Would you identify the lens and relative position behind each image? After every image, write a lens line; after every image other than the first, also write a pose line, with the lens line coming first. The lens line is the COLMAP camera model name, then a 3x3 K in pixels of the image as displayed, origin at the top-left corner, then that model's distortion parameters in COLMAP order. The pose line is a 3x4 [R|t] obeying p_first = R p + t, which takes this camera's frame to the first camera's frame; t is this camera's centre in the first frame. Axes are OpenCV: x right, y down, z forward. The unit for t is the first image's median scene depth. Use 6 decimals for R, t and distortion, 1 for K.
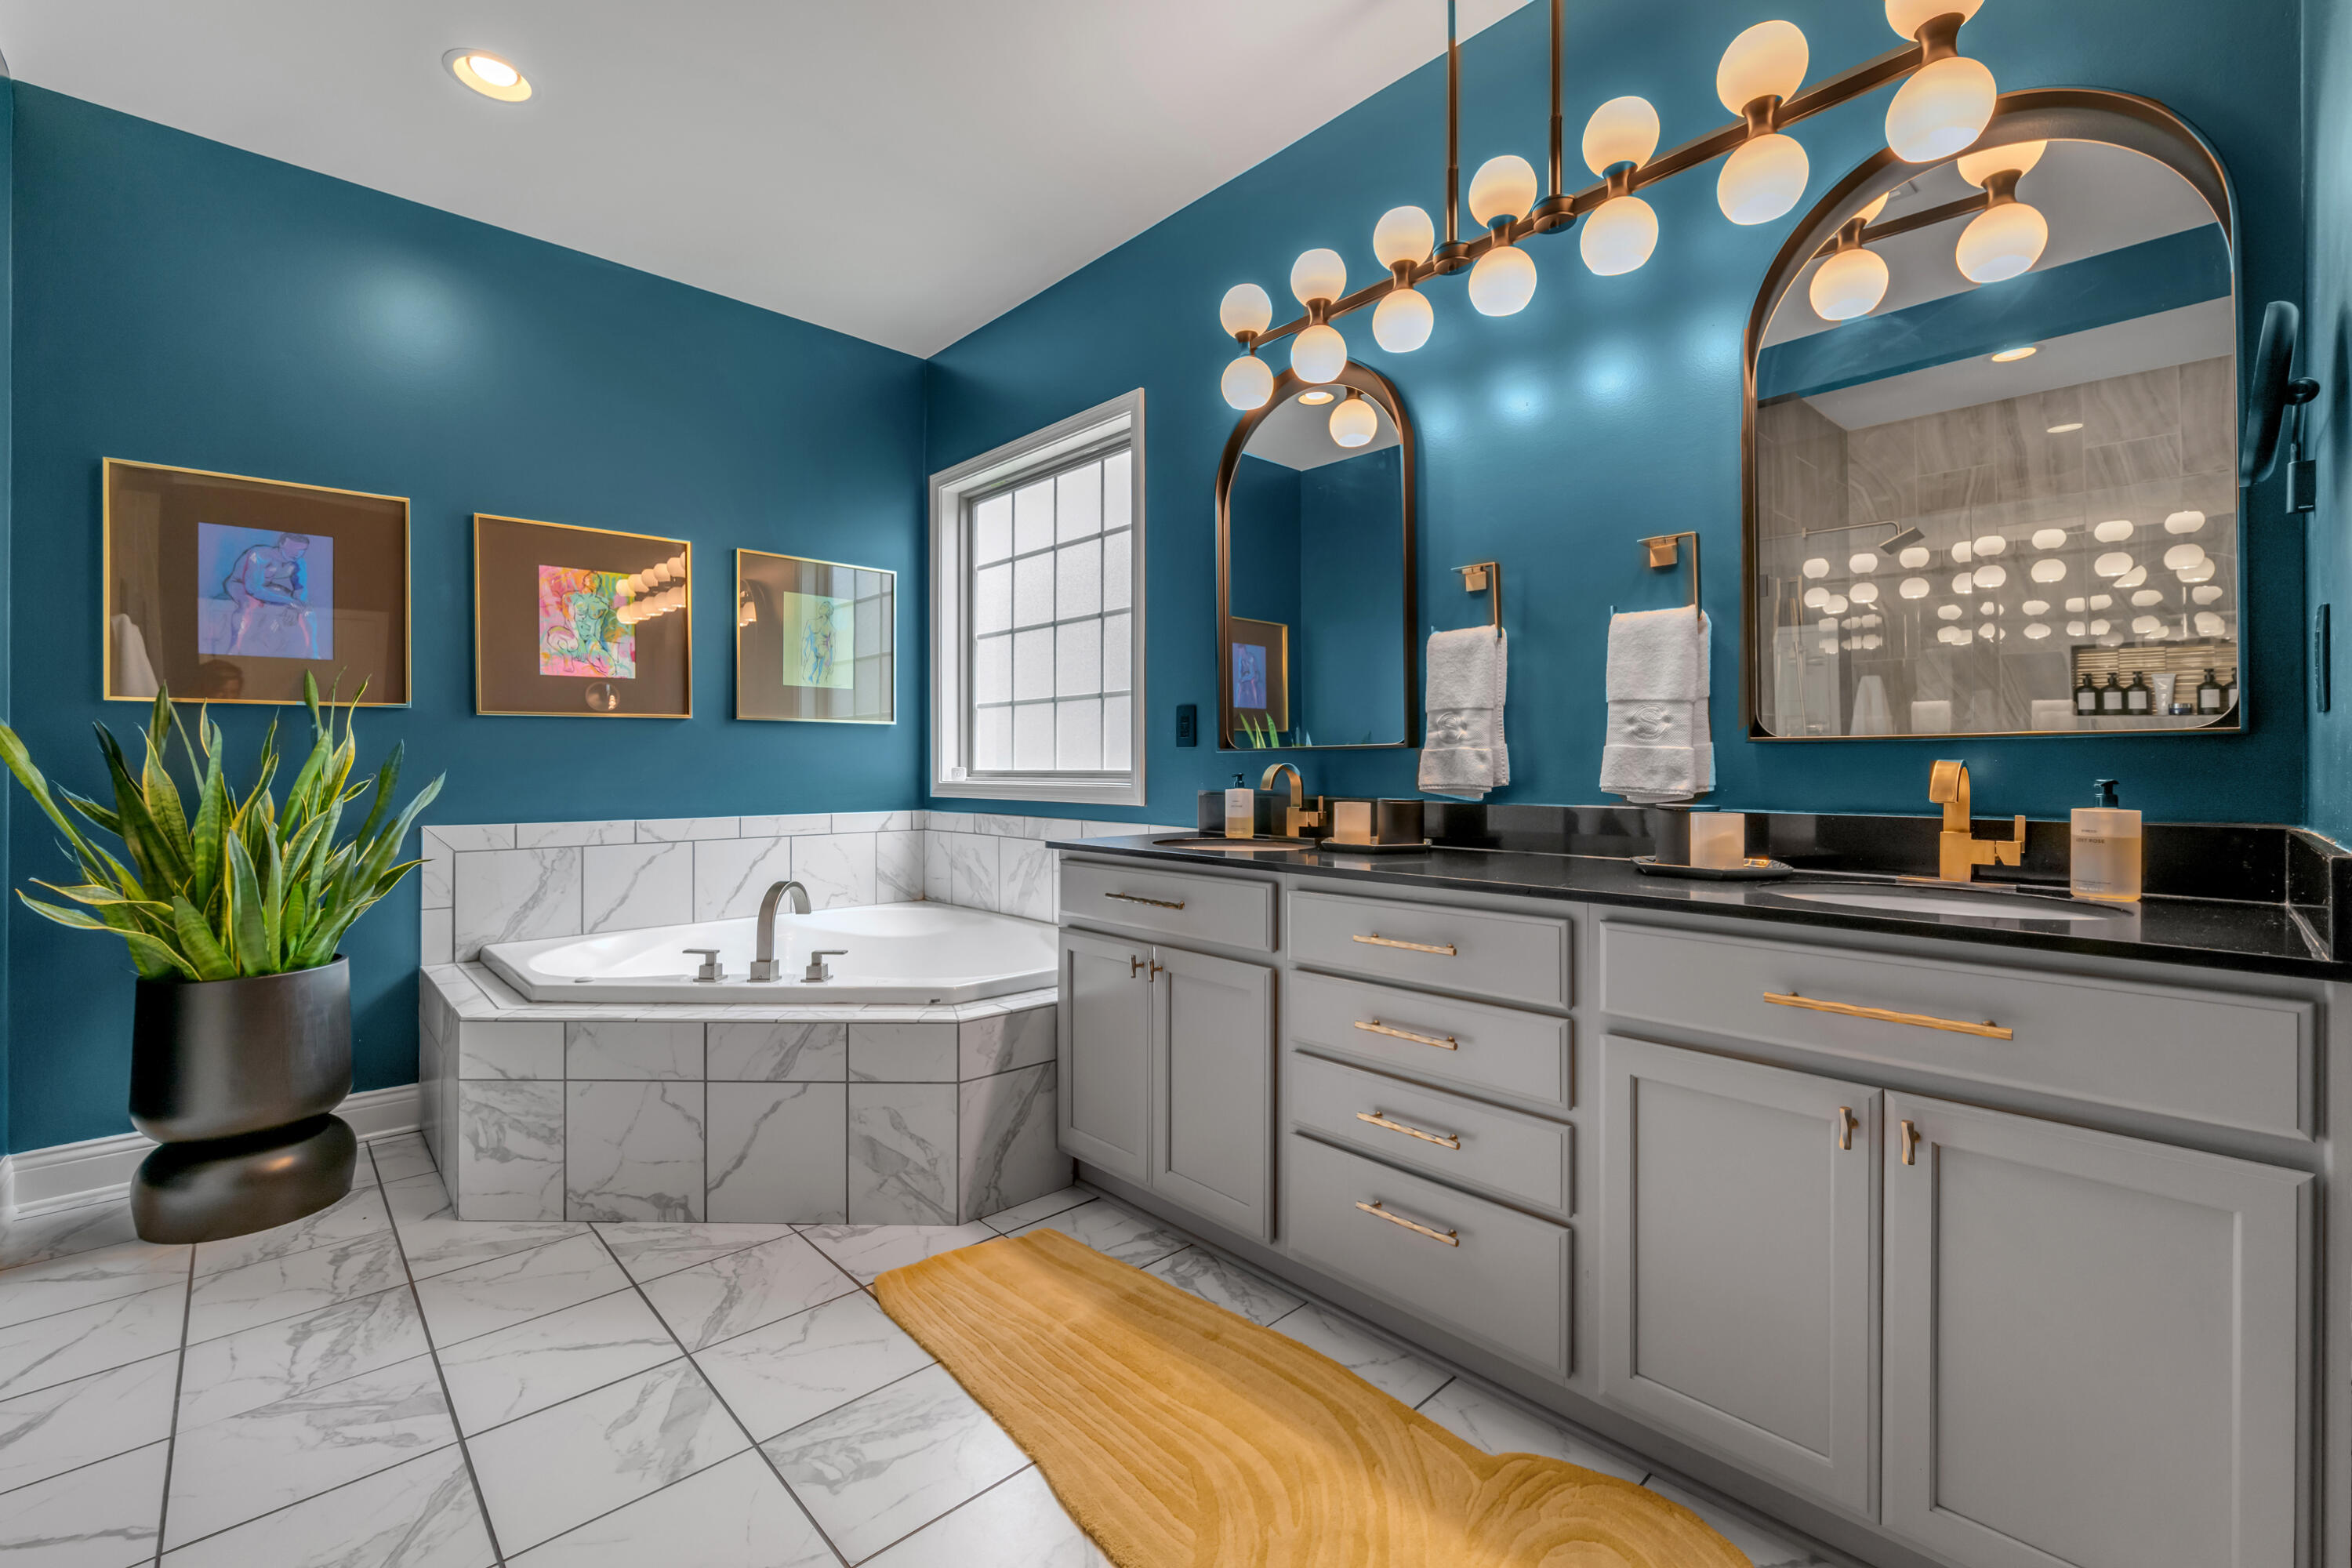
lens RADIAL K [[992.2, 0, 1177.6], [0, 992.2, 770.4], [0, 0, 1]] dist [0.001173, -0.000152]
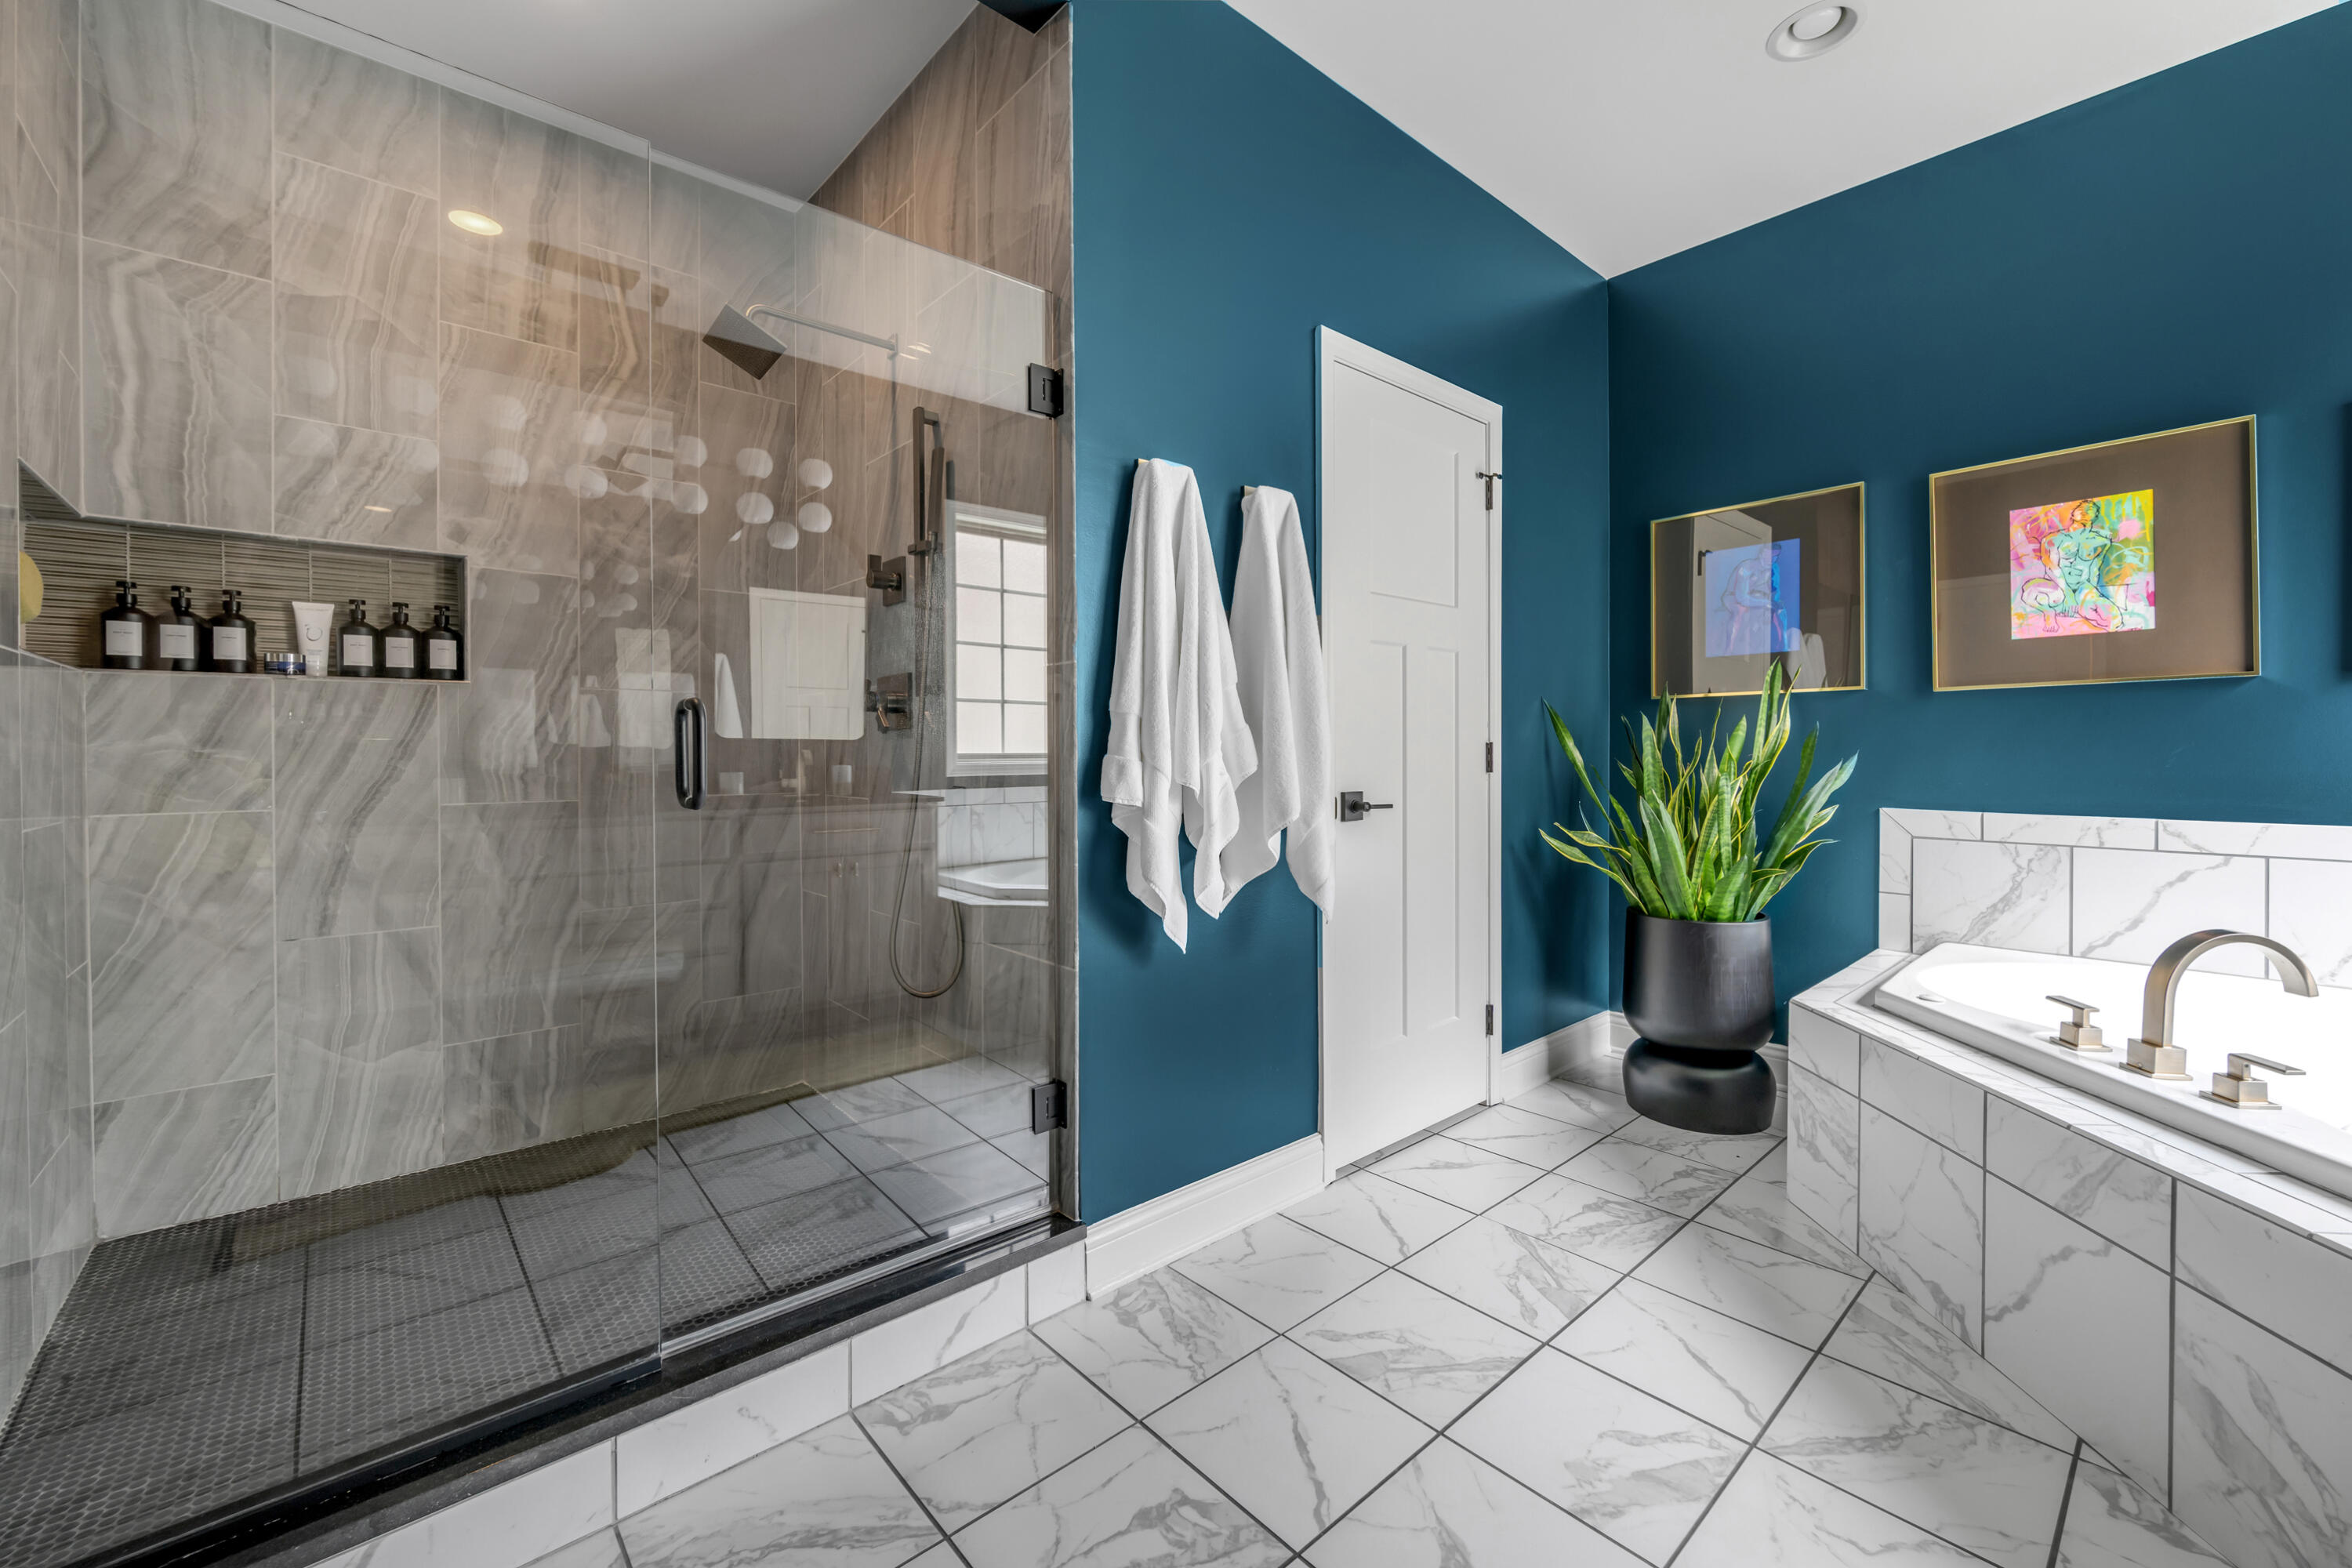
lens RADIAL K [[944.5, 0, 1198.9], [0, 944.5, 757.9], [0, 0, 1]] dist [-0.000082, 0.000546]
pose [[-0.014758, 0.009746, -0.999844, 0.241511], [-0.001824, 0.999951, 0.009774, -0.002015], [0.999889, 0.001968, -0.014740, 0.421556]]
